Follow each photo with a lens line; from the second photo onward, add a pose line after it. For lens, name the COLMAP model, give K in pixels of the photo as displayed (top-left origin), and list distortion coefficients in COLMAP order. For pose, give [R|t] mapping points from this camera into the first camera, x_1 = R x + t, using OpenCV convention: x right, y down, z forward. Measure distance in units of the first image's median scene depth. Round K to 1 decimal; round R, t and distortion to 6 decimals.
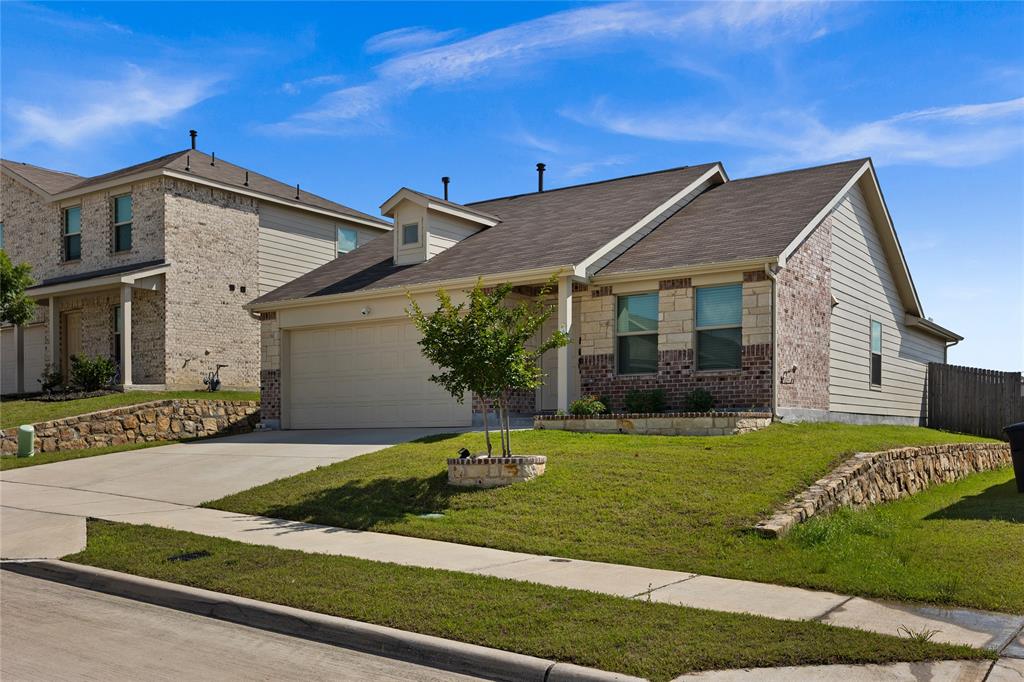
lens RADIAL K [[961.1, 0, 508.9], [0, 961.1, 342.4], [0, 0, 1]] dist [0.048507, 0.000000]
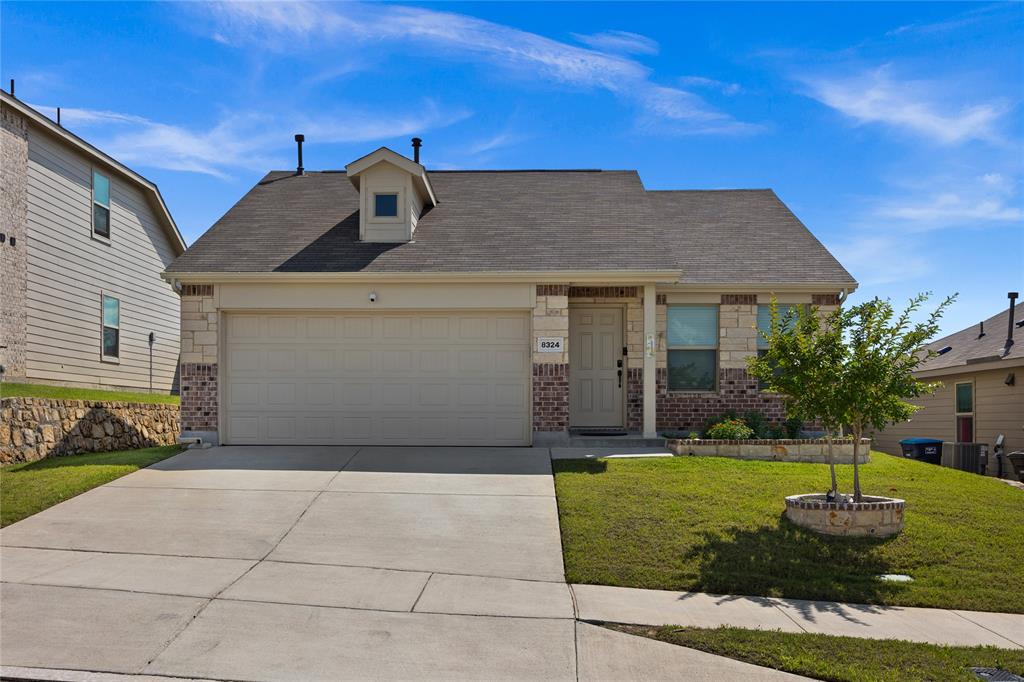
lens RADIAL K [[961.1, 0, 508.6], [0, 961.1, 336.6], [0, 0, 1]] dist [0.048507, 0.000000]
pose [[0.857162, 0.061301, 0.511386, -0.493391], [-0.062989, 0.997915, -0.014042, 0.003923], [-0.511181, -0.020175, 0.859236, 0.282113]]
